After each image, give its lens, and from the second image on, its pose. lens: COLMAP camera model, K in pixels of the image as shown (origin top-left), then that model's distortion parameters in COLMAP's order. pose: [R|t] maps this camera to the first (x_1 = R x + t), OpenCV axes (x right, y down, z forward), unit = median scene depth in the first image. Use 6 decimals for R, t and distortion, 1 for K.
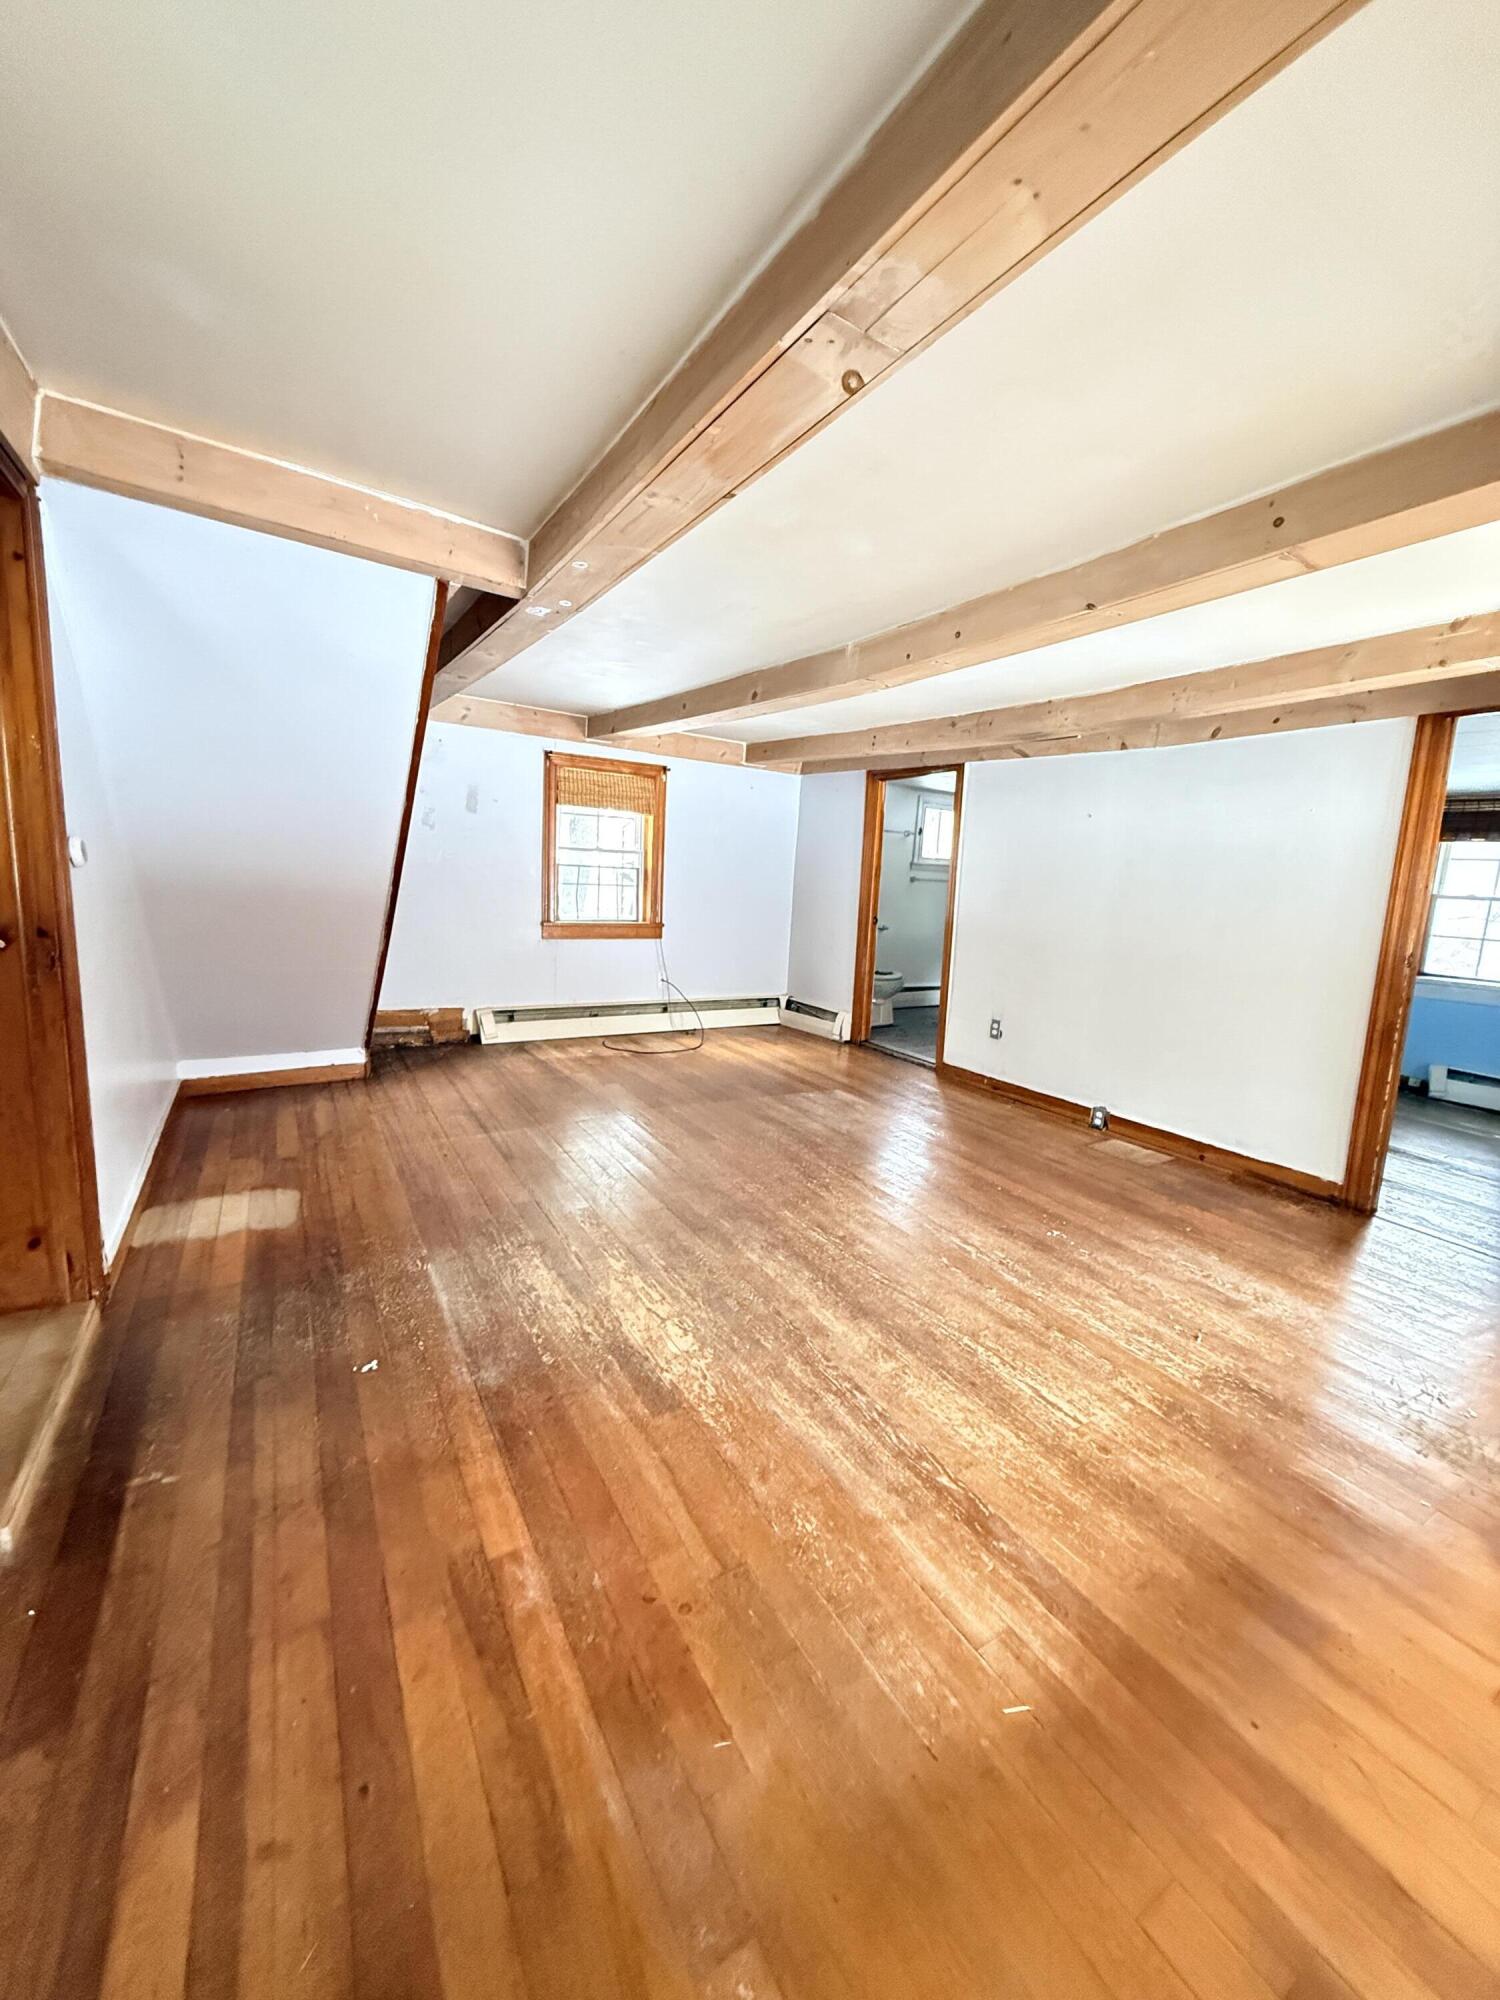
lens RADIAL K [[795.6, 0, 751.0], [0, 795.6, 998.7], [0, 0, 1]] dist [0.005642, -0.000065]
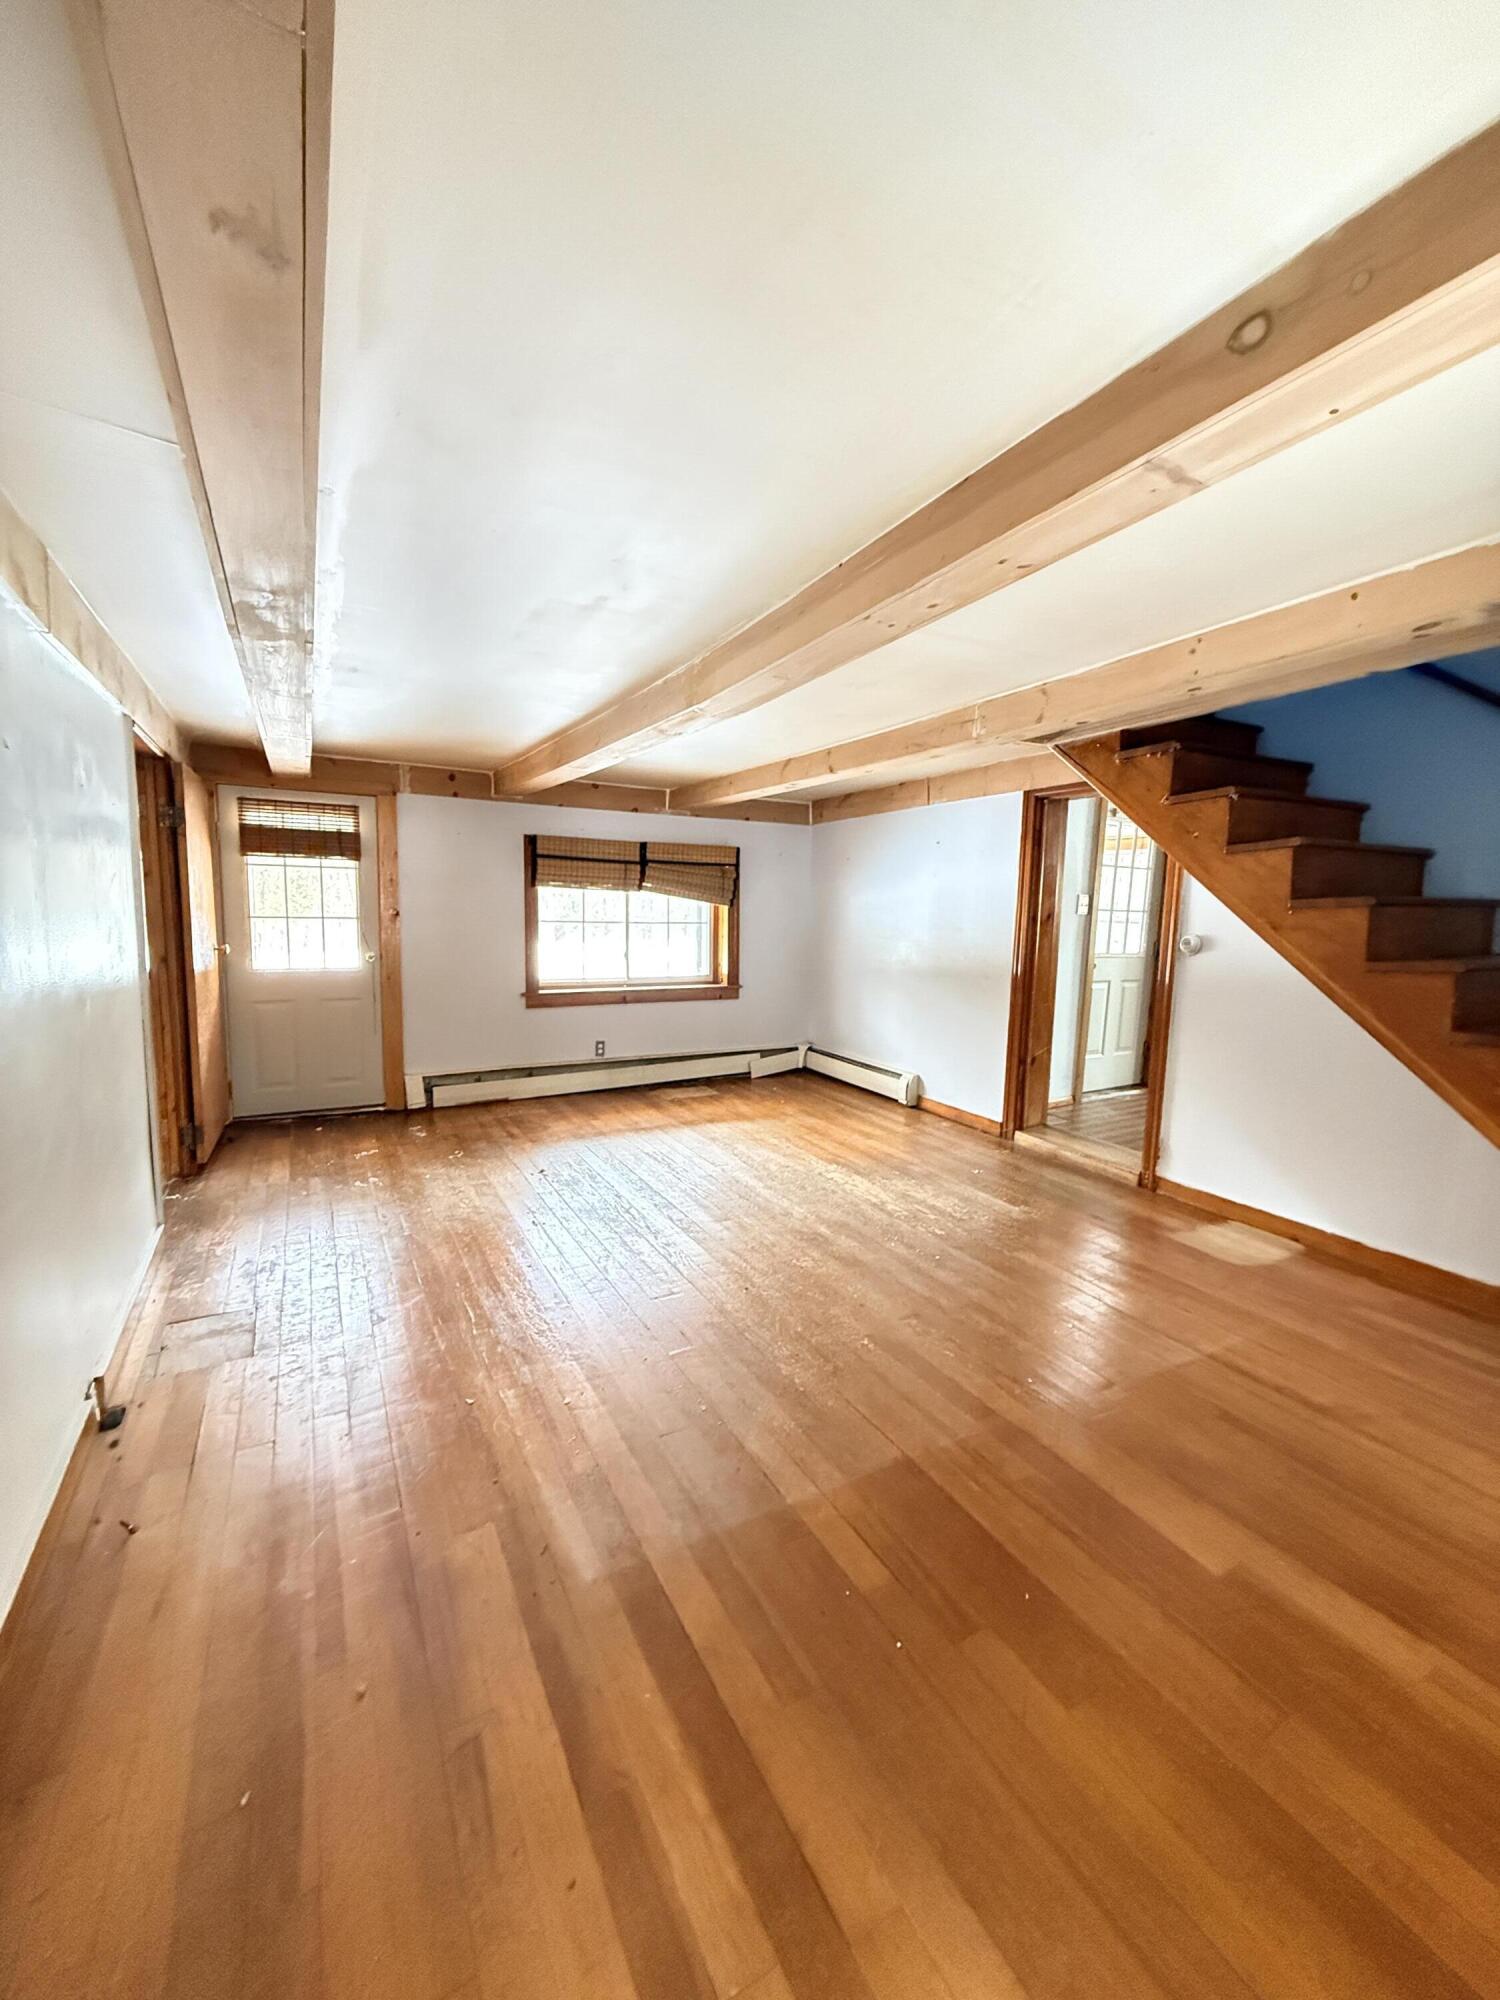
lens RADIAL K [[795.6, 0, 753.4], [0, 795.6, 1004.5], [0, 0, 1]] dist [0.005642, -0.000065]
pose [[-0.997175, -0.074970, 0.004708, 0.107837], [-0.070766, 0.958584, 0.275880, -0.415343], [-0.025196, 0.274767, -0.961181, 2.406320]]
